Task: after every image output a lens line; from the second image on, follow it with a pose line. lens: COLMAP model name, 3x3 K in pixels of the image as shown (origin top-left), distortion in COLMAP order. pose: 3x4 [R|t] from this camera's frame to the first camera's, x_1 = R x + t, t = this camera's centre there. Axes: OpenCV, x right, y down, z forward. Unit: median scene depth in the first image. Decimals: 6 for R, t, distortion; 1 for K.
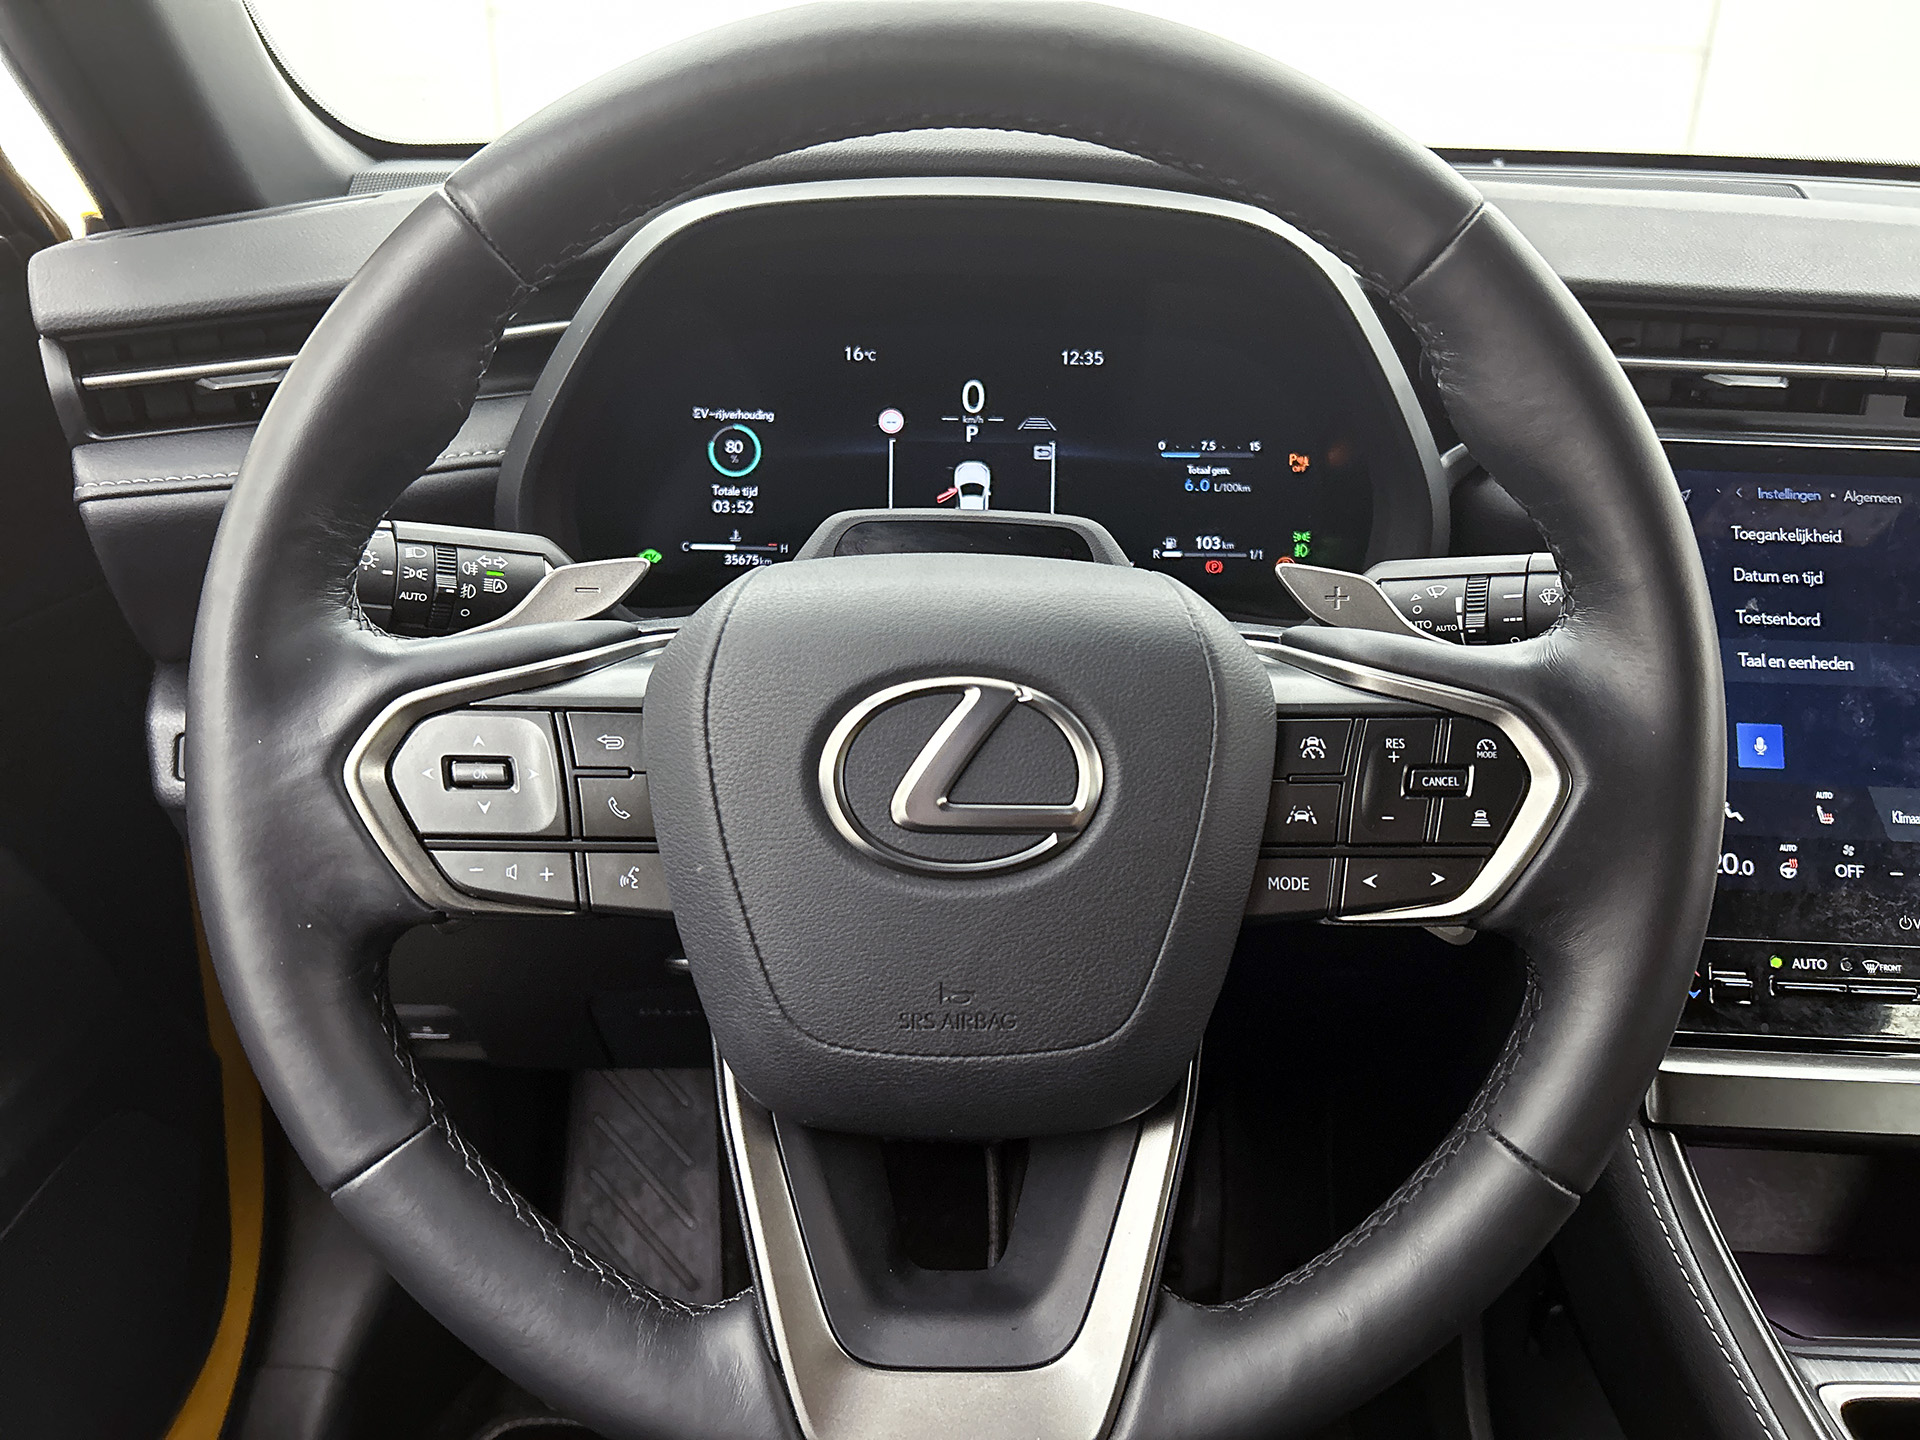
lens RADIAL K [[1467.8, 0, 961.3], [0, 1467.8, 713.2], [0, 0, 1]] dist [0.048057, -0.058467]
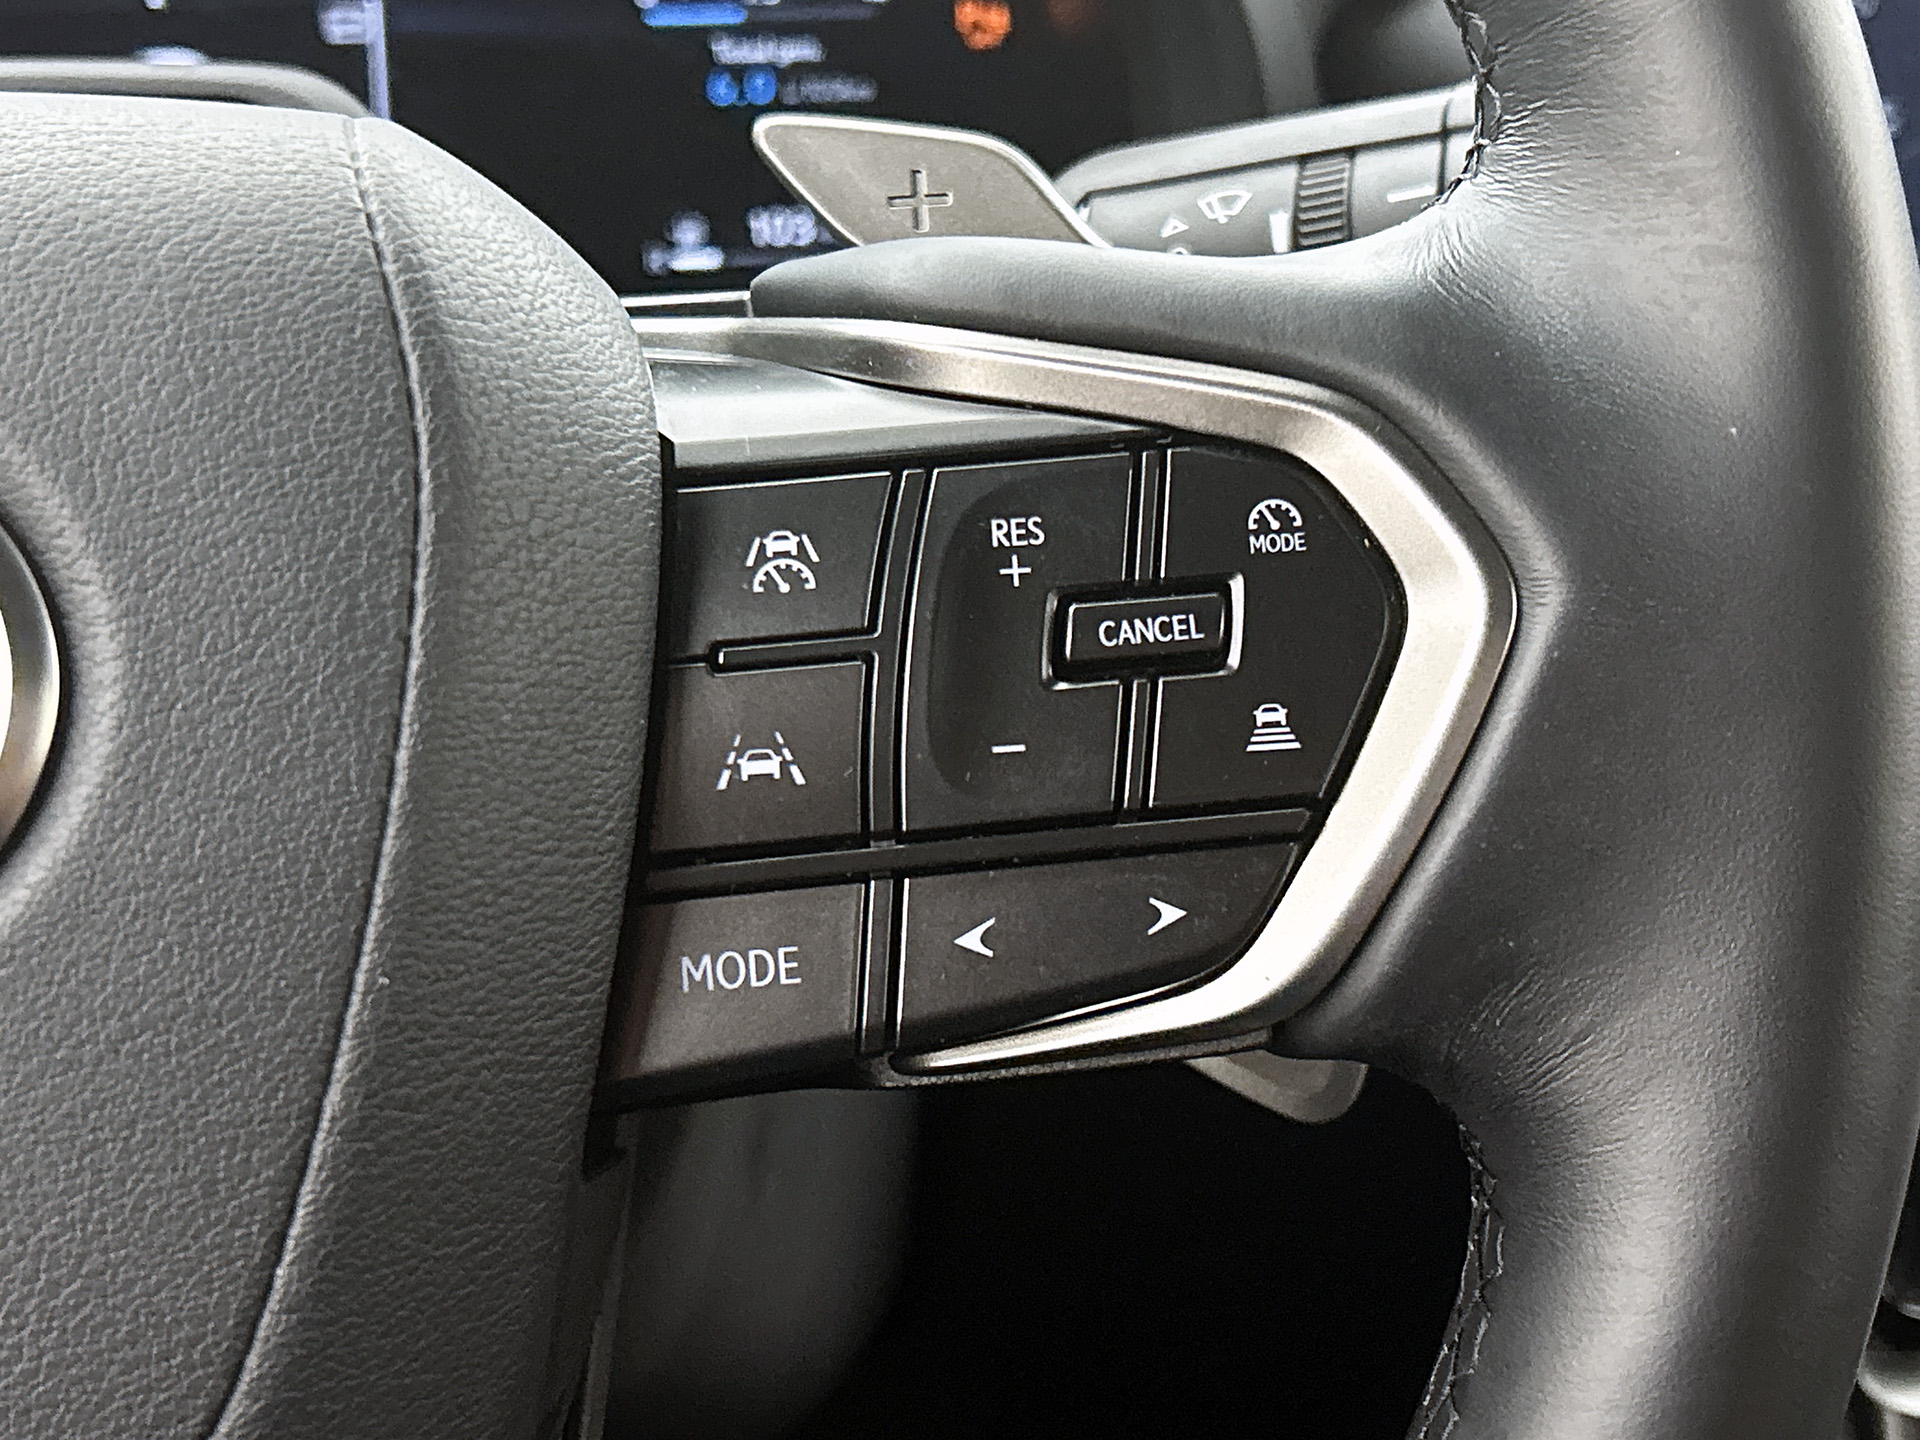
lens RADIAL K [[2827.9, 0, 966.3], [0, 2827.9, 726.9], [0, 0, 1]] dist [0.185806, 0.000000]
pose [[0.991514, -0.074121, 0.106801, 0.148640], [0.077408, 0.996635, -0.026961, 0.058645], [-0.104443, 0.034999, 0.993915, 0.248620]]
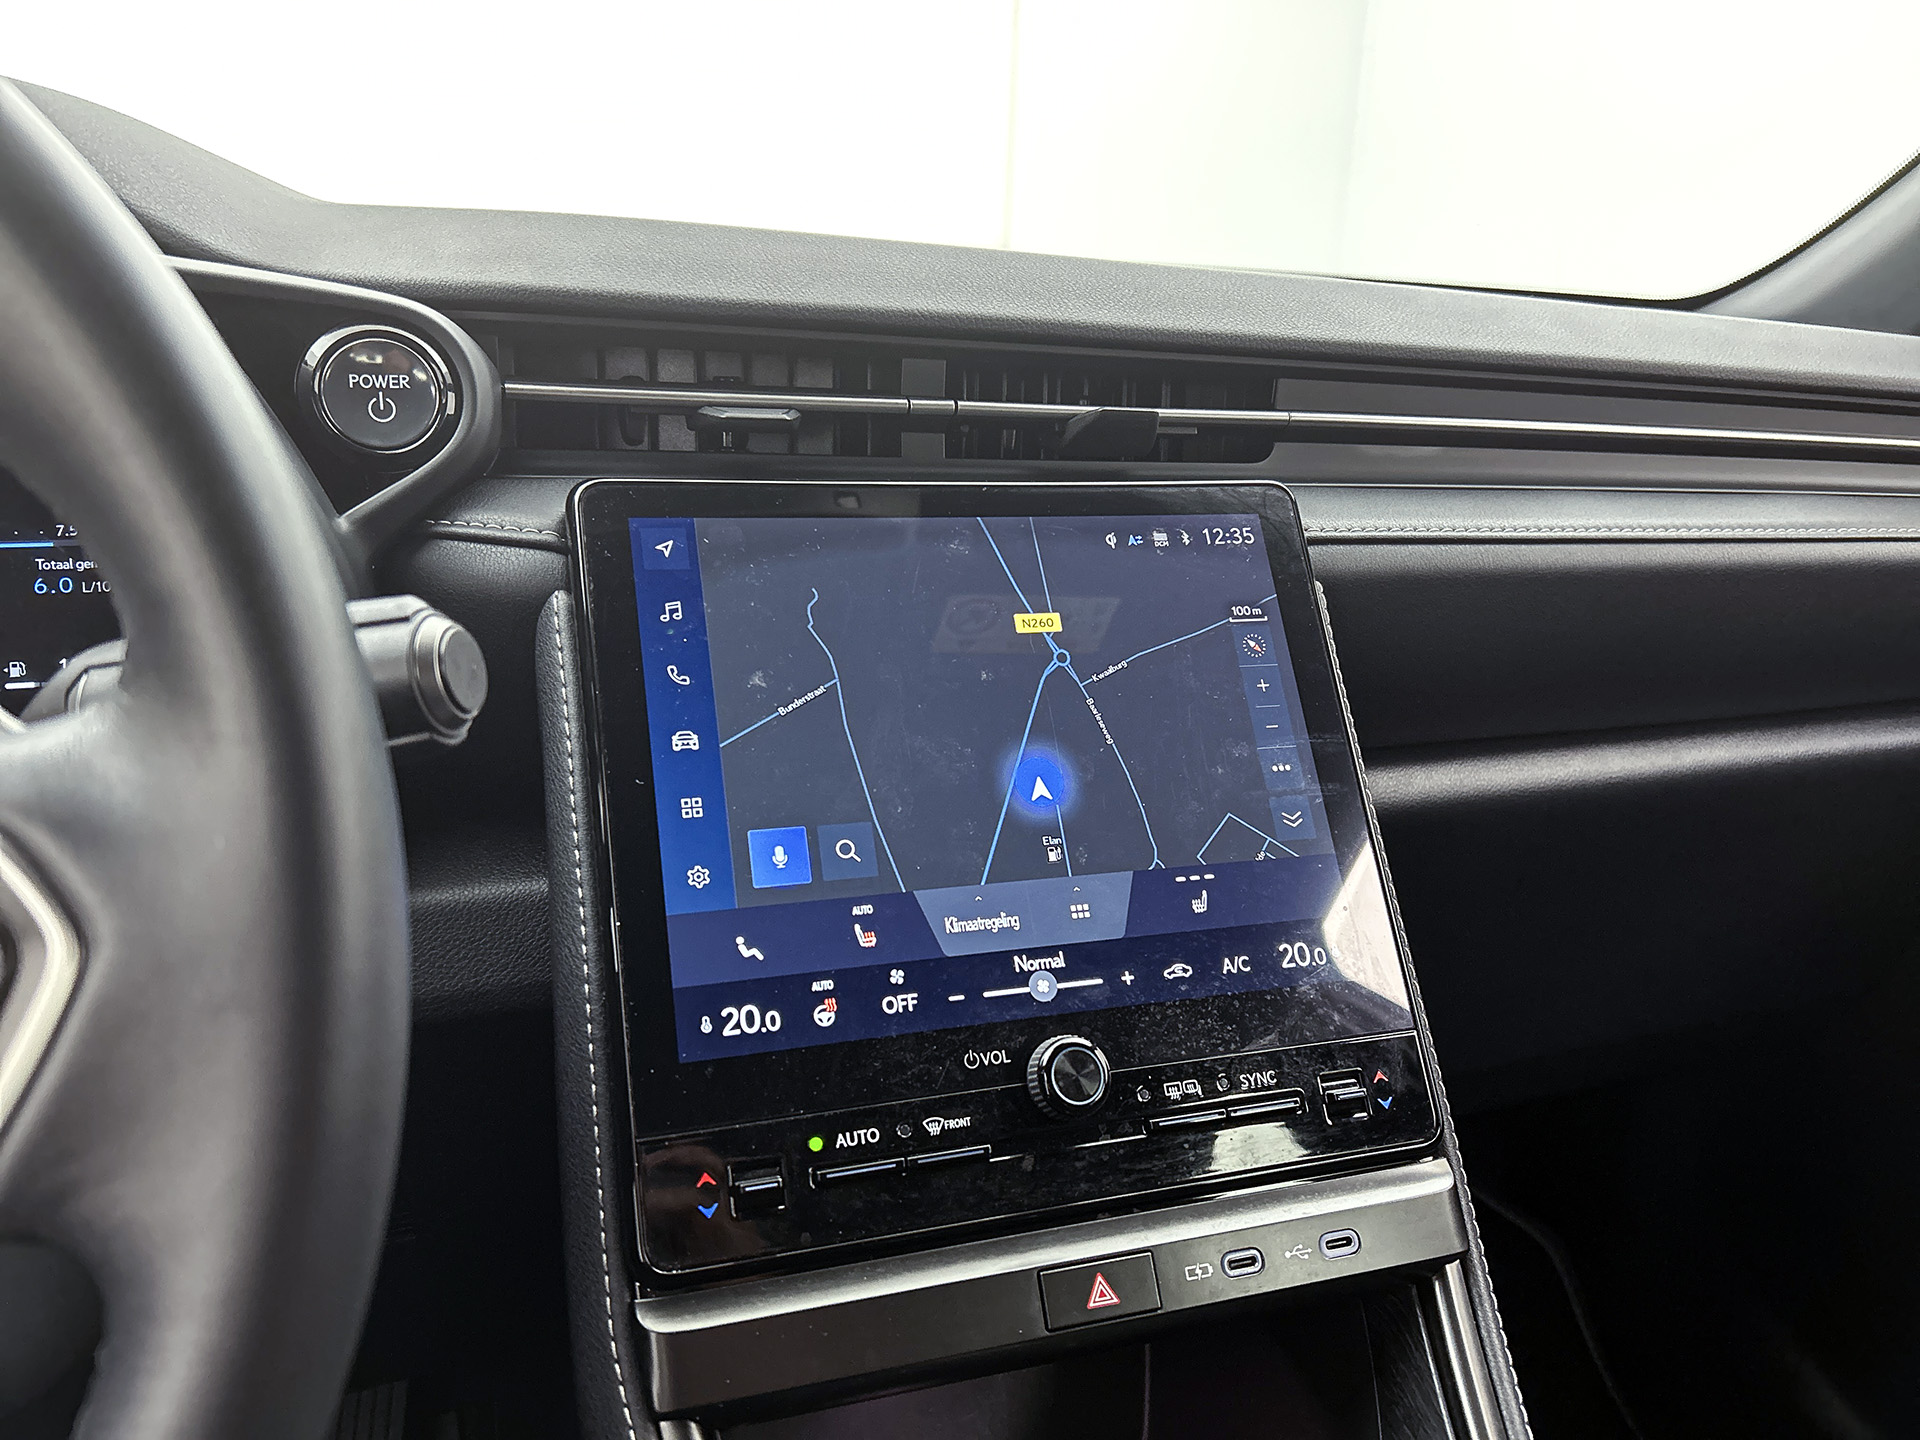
lens RADIAL K [[1467.8, 0, 952.1], [0, 1467.8, 721.1], [0, 0, 1]] dist [0.048057, -0.058467]
pose [[0.933512, -0.088479, 0.347459, 0.370407], [0.130833, 0.986313, -0.100347, 0.041480], [-0.333824, 0.139134, 0.932311, 0.254174]]
